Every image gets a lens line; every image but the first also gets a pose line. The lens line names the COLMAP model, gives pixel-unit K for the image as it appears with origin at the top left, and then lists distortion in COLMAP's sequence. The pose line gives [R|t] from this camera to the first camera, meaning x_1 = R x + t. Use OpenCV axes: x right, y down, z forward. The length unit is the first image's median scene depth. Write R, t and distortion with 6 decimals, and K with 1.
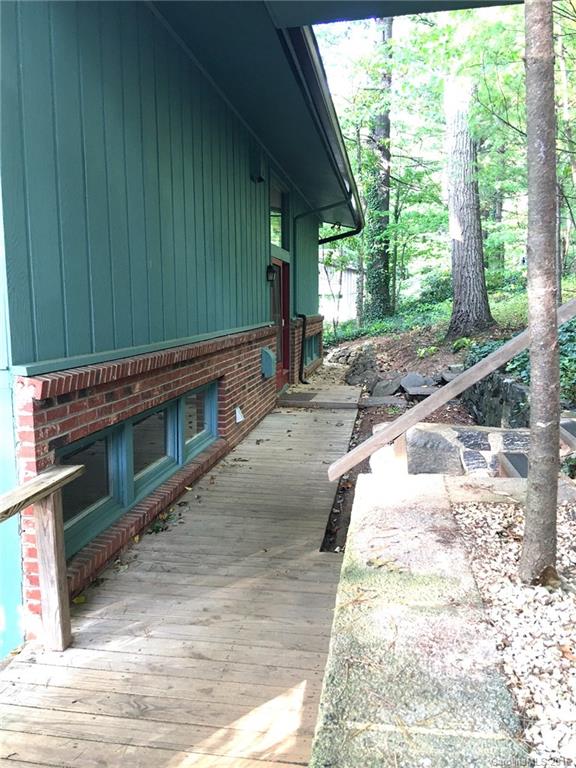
lens RADIAL K [[643.7, 0, 292.4], [0, 643.7, 381.6], [0, 0, 1]] dist [0.090844, -0.134308]
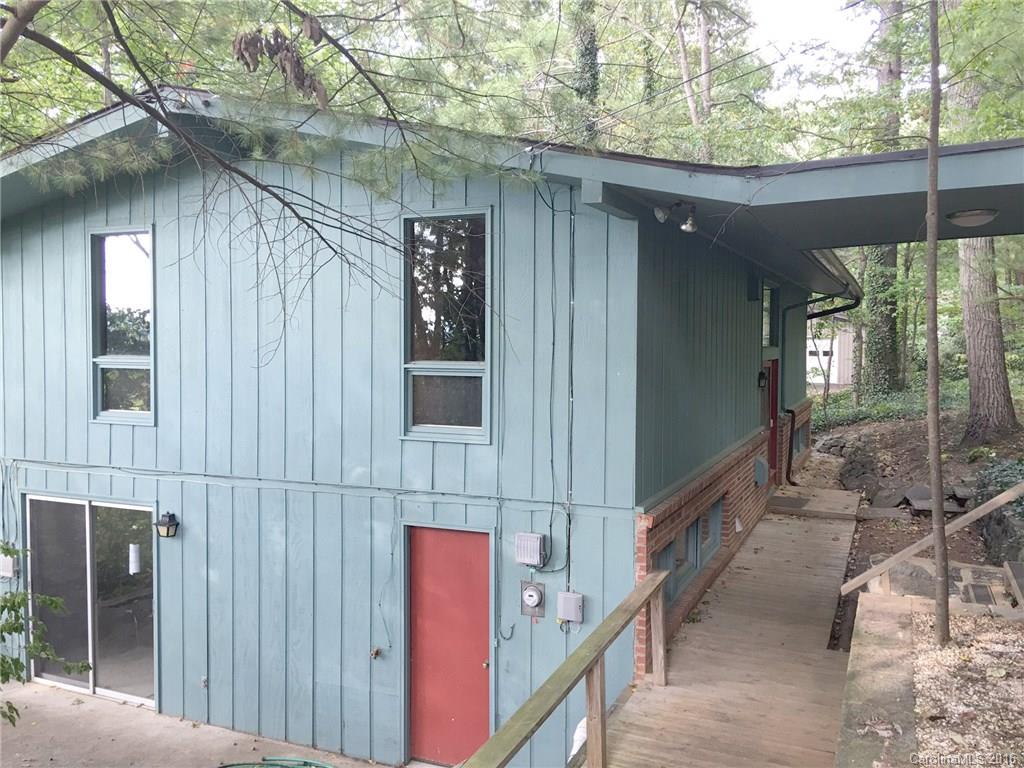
lens RADIAL K [[858.2, 0, 518.7], [0, 858.2, 368.4], [0, 0, 1]] dist [0.090844, -0.134308]
pose [[0.964417, 0.013641, -0.264033, -0.058714], [-0.036471, 0.995985, -0.081760, -0.078364], [0.261858, 0.088480, 0.961042, -0.521137]]
